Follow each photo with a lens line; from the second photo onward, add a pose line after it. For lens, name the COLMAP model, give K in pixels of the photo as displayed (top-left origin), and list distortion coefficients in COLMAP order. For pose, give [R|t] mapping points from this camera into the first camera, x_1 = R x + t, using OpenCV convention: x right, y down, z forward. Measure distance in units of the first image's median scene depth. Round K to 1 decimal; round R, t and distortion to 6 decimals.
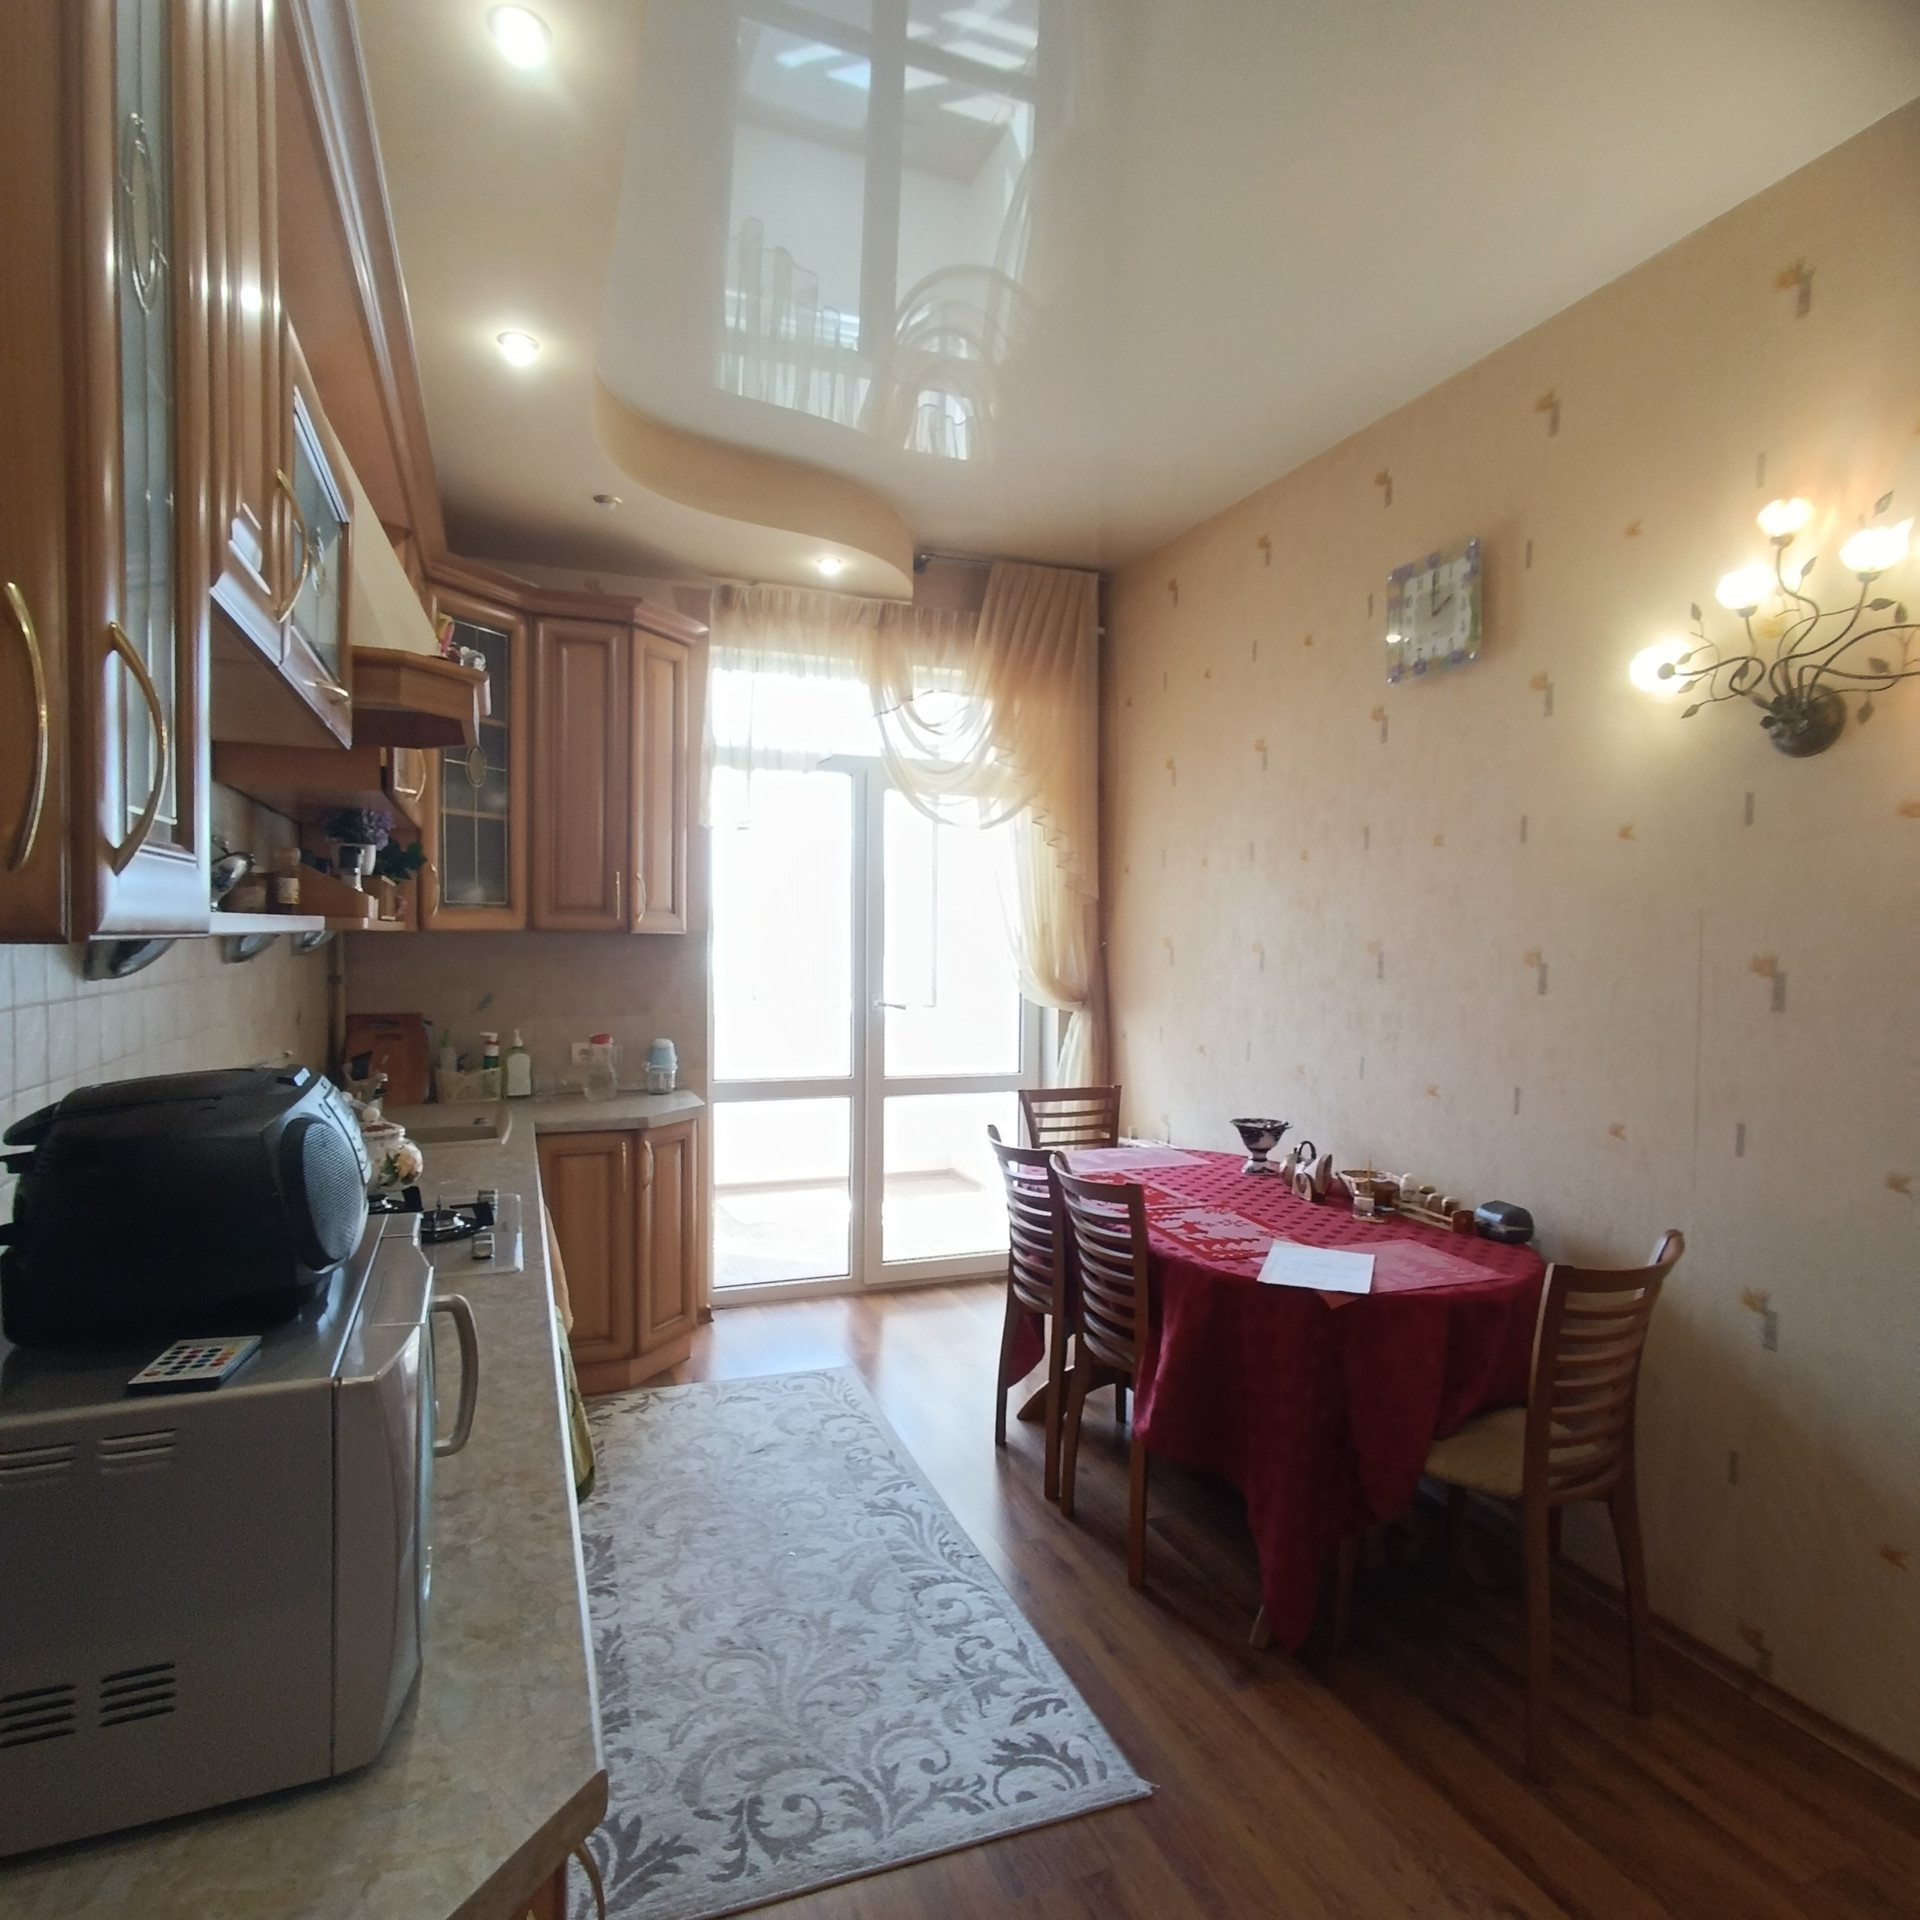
lens RADIAL K [[1170.2, 0, 962.0], [0, 1170.2, 968.0], [0, 0, 1]] dist [-0.041653, 0.046463]
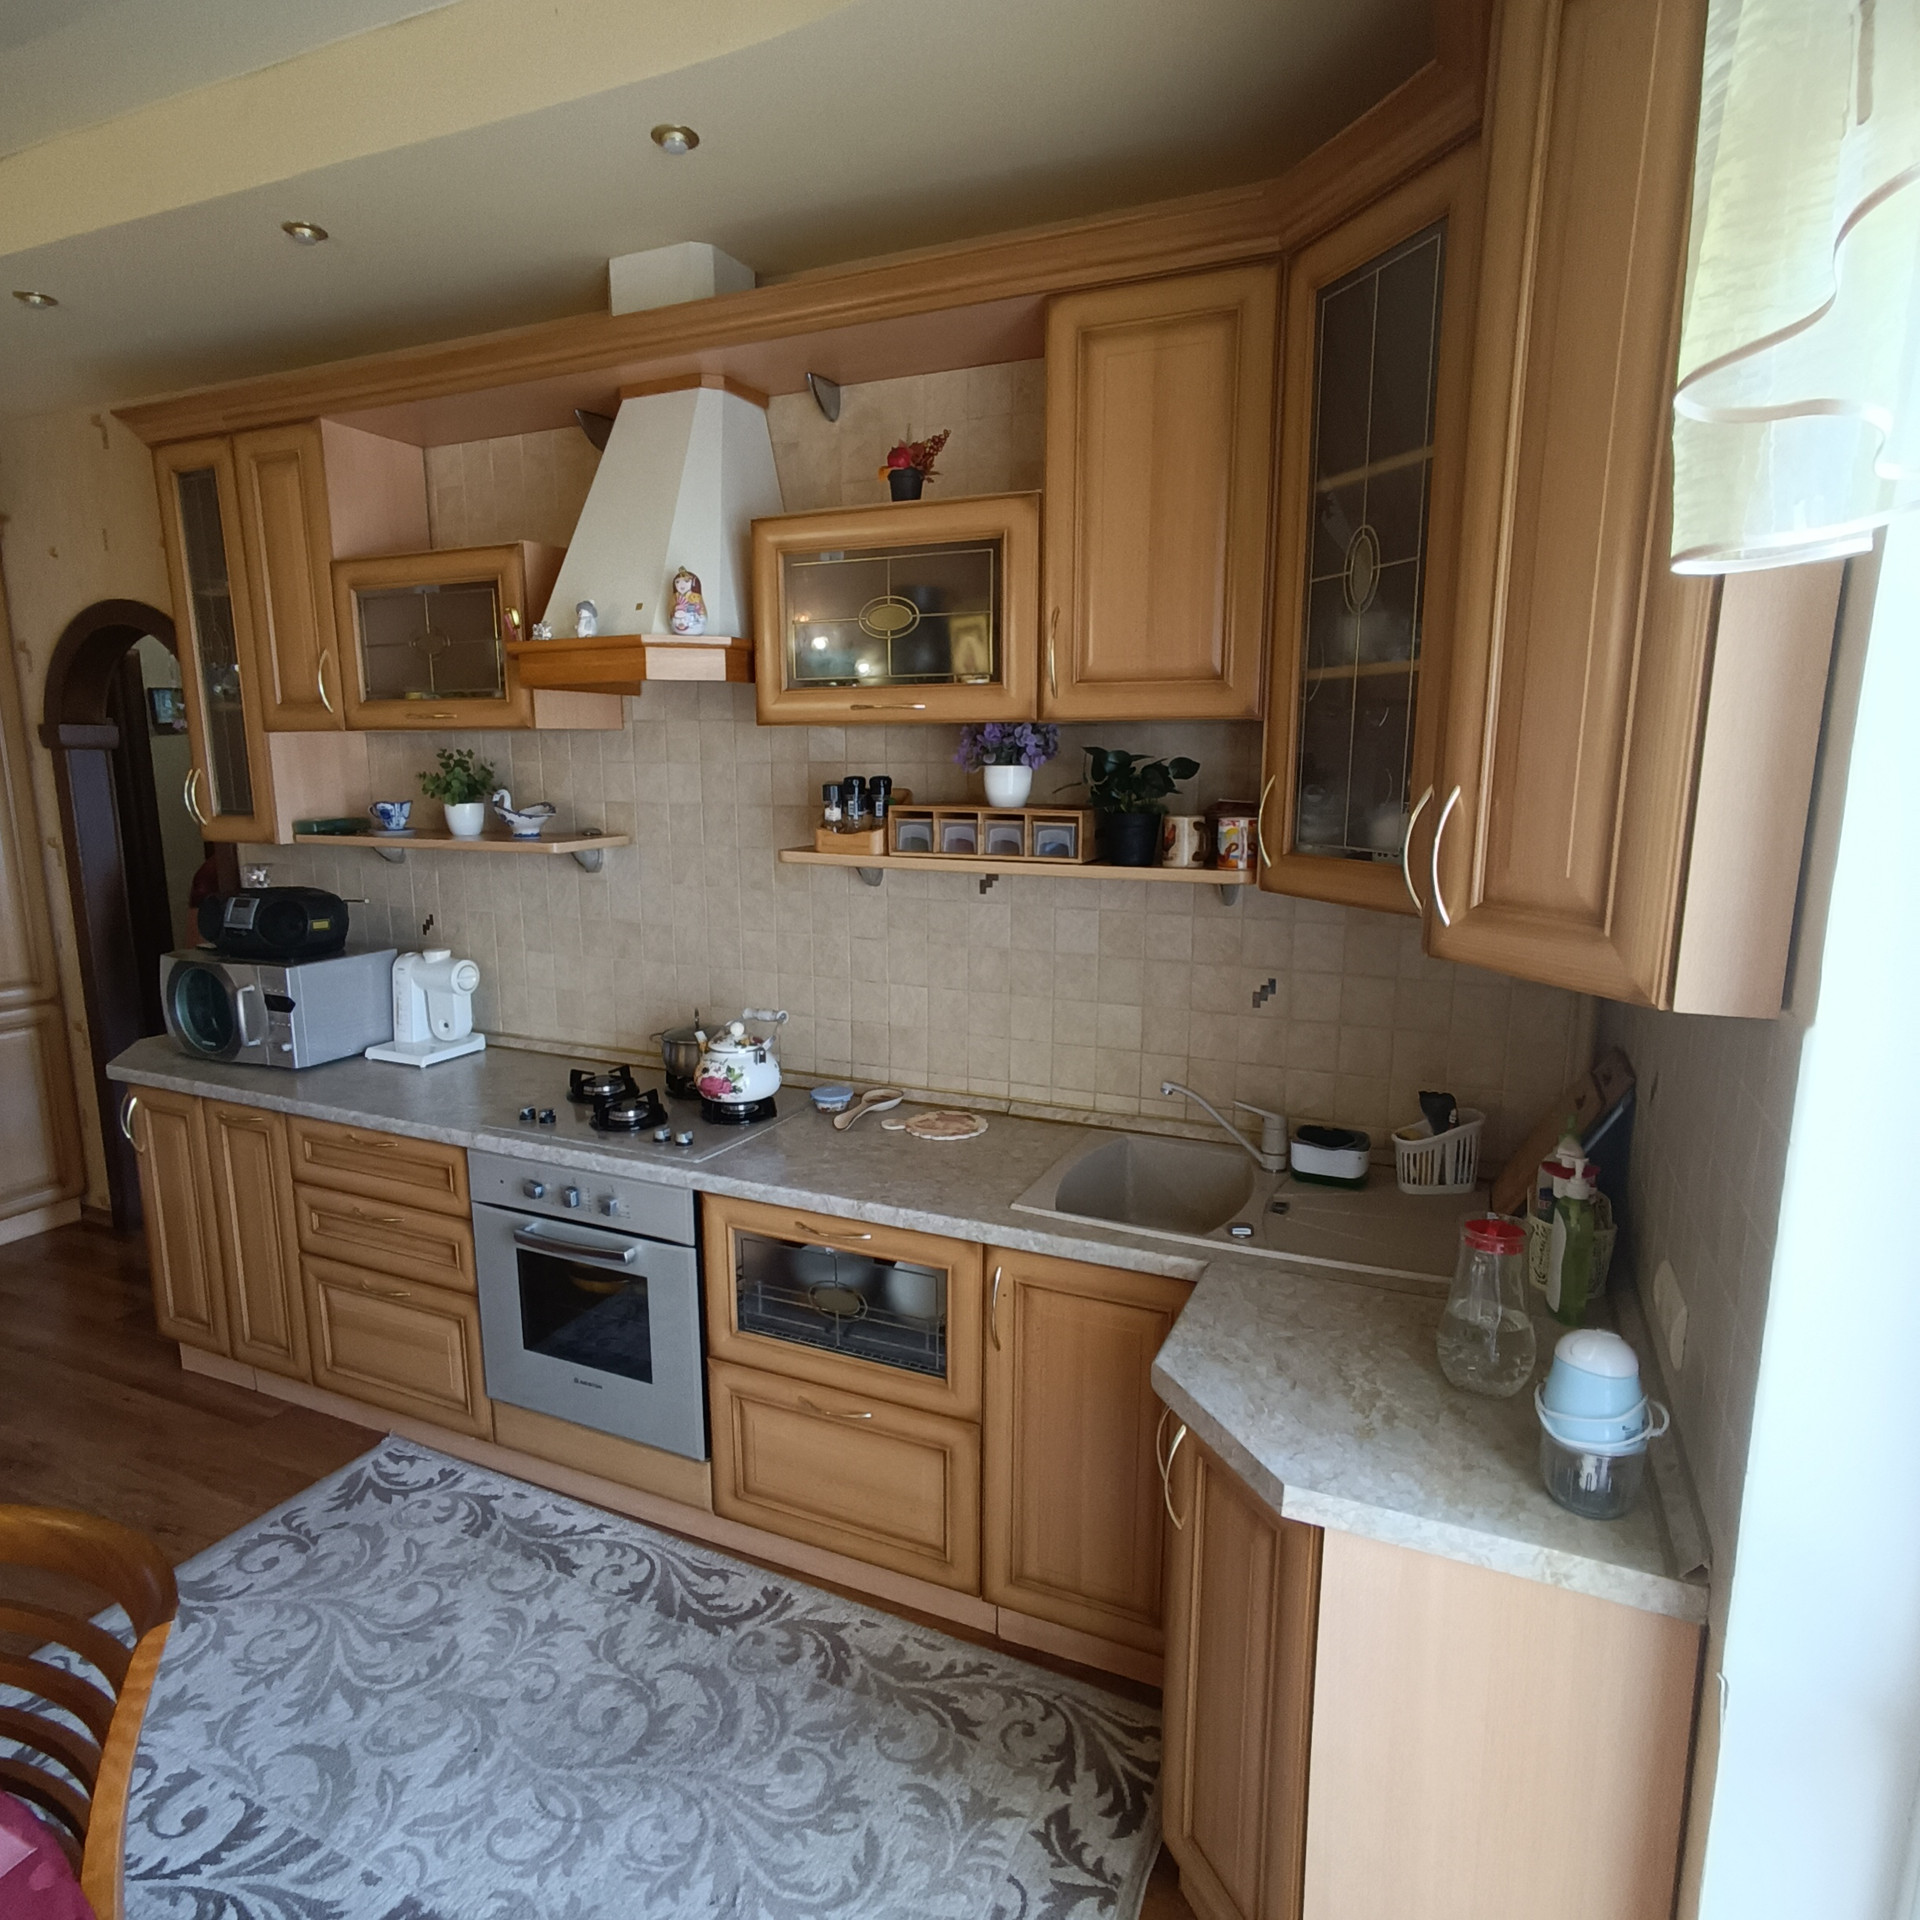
lens RADIAL K [[1167.8, 0, 958.6], [0, 1167.8, 968.8], [0, 0, 1]] dist [-0.034150, 0.036668]
pose [[-0.710674, 0.112852, -0.694412, 0.094379], [-0.032252, 0.980786, 0.192400, -0.136418], [0.702782, 0.159130, -0.693379, 1.752715]]
